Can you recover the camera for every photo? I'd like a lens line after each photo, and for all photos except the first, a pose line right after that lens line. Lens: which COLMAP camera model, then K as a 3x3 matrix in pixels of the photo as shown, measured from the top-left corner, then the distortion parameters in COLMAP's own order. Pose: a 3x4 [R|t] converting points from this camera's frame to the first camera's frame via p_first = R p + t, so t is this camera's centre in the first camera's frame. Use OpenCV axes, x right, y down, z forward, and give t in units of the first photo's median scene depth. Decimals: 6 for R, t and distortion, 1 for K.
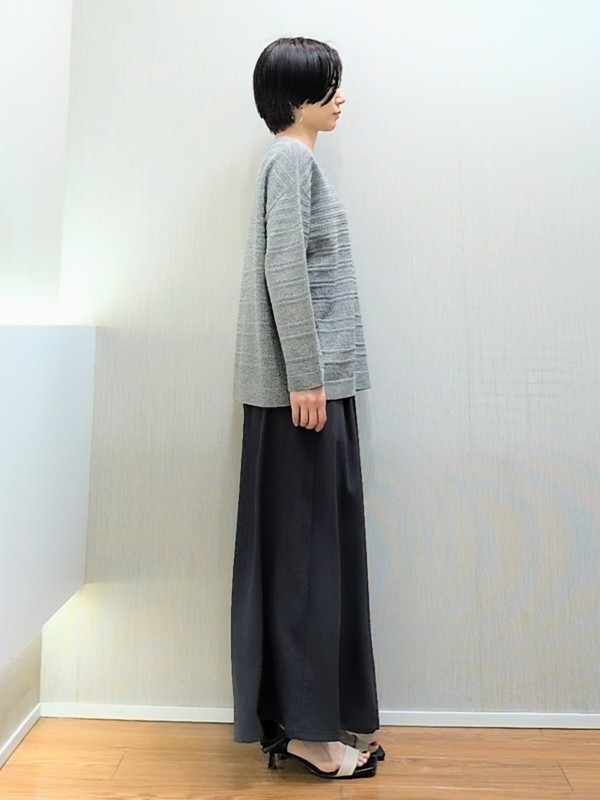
lens RADIAL K [[560.8, 0, 298.6], [0, 560.8, 400.8], [0, 0, 1]] dist [-0.000608, -0.003047]
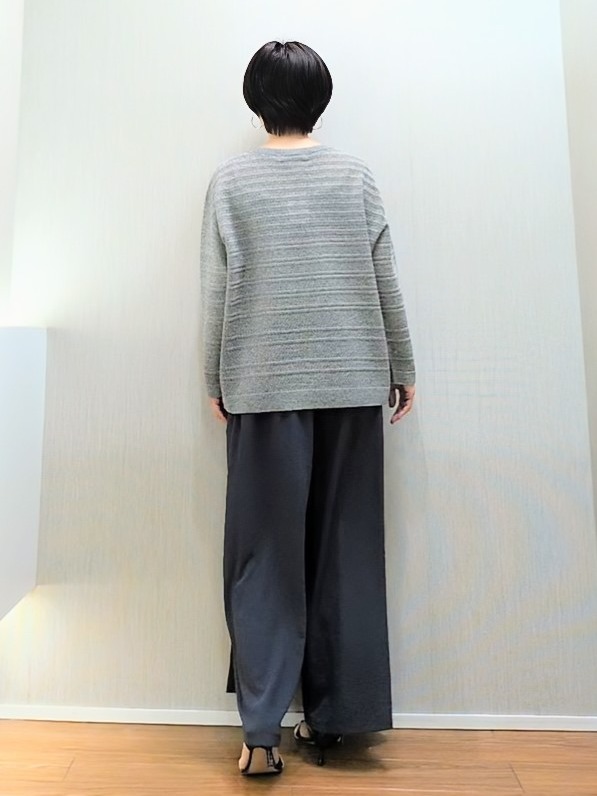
lens RADIAL K [[558.0, 0, 350.9], [0, 558.0, 410.9], [0, 0, 1]] dist [-0.000608, -0.003047]
pose [[0.999997, -0.002004, -0.001525, 0.181794], [0.002013, 0.999981, 0.005868, 0.010409], [0.001513, -0.005871, 0.999982, 0.010382]]
